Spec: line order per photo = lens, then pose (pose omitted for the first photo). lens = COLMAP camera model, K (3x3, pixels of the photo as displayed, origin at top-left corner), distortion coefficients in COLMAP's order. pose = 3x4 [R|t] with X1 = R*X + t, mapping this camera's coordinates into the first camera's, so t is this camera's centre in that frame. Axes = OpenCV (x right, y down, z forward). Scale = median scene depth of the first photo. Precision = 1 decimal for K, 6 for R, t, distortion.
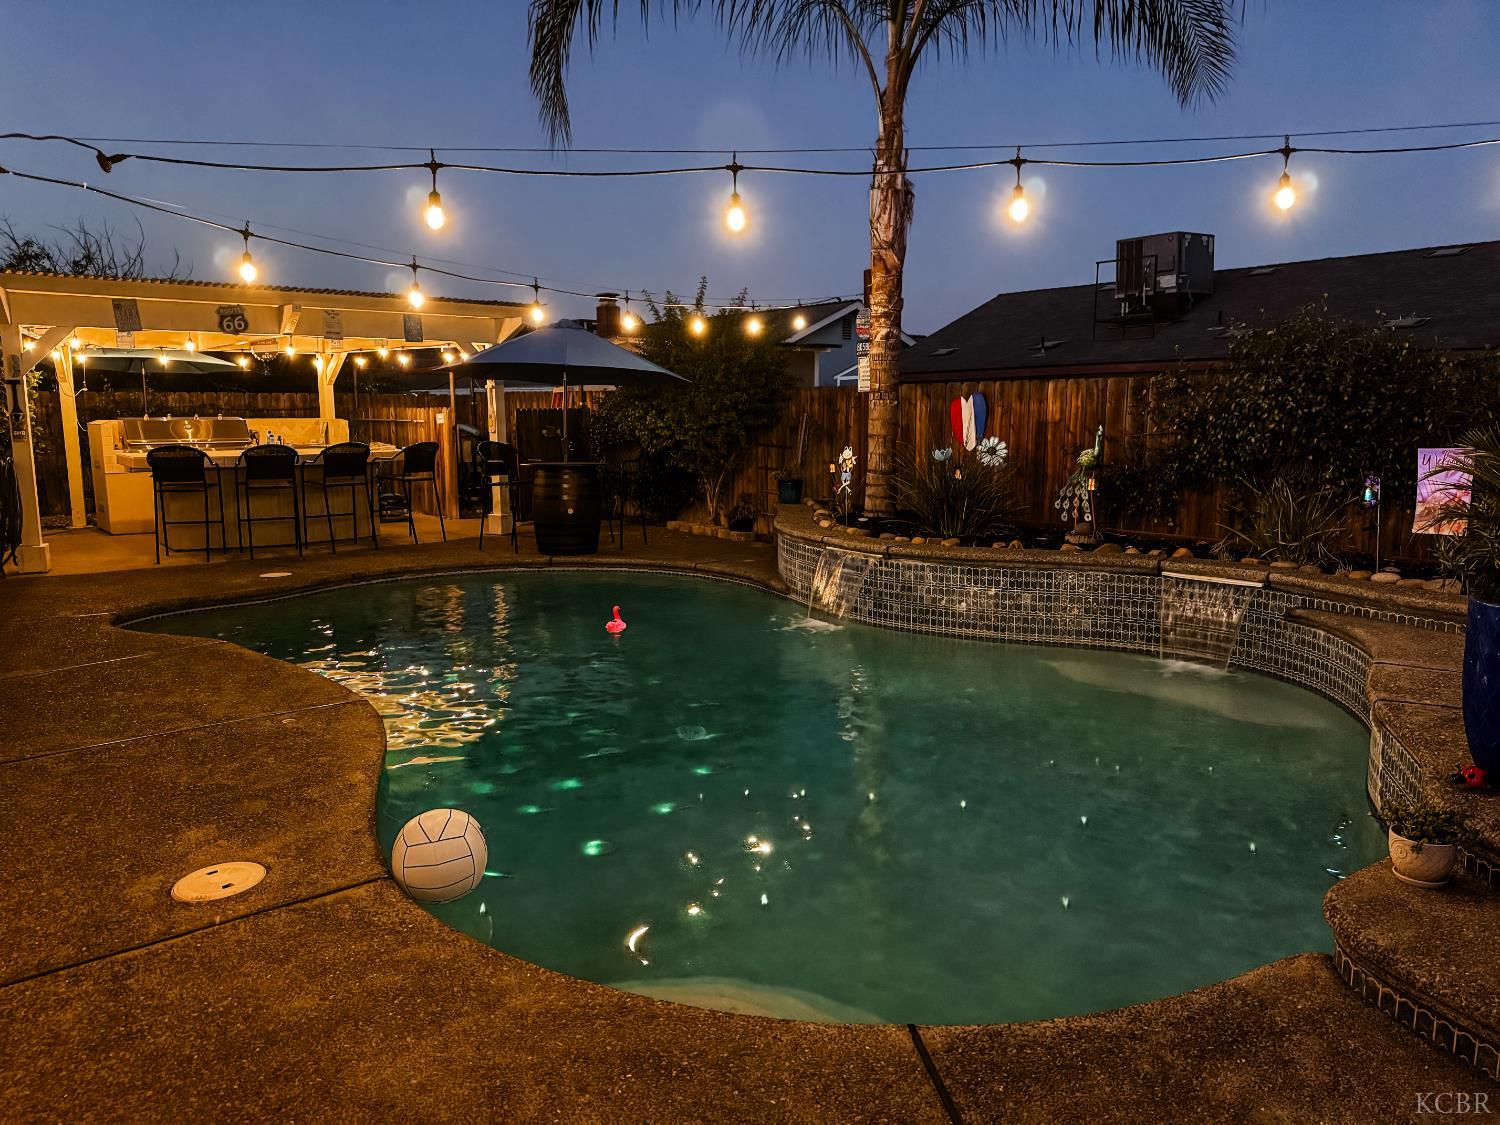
lens RADIAL K [[1056.5, 0, 749.4], [0, 1056.5, 562.0], [0, 0, 1]] dist [0.004227, -0.000856]
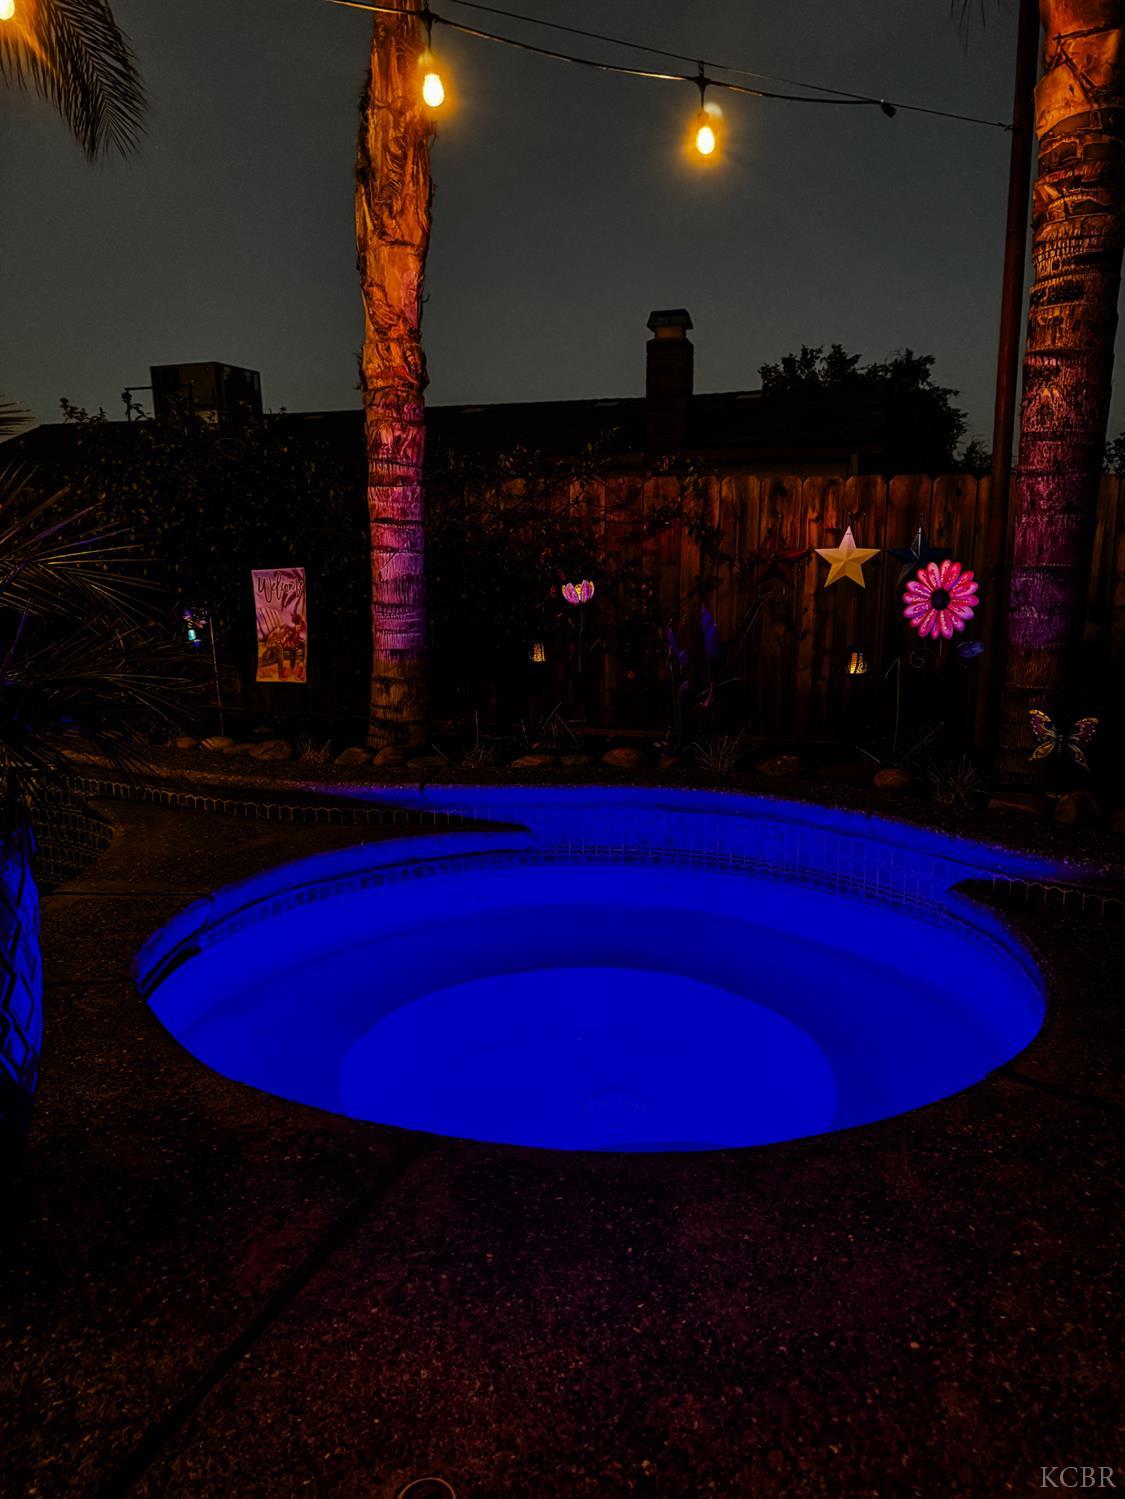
lens RADIAL K [[1055.8, 0, 566.3], [0, 1055.8, 751.8], [0, 0, 1]] dist [0.004227, -0.000856]
pose [[0.832245, -0.086993, 0.547541, 0.255926], [0.075048, 0.996200, 0.044204, 0.003866], [-0.549305, 0.004303, 0.835611, 0.157291]]
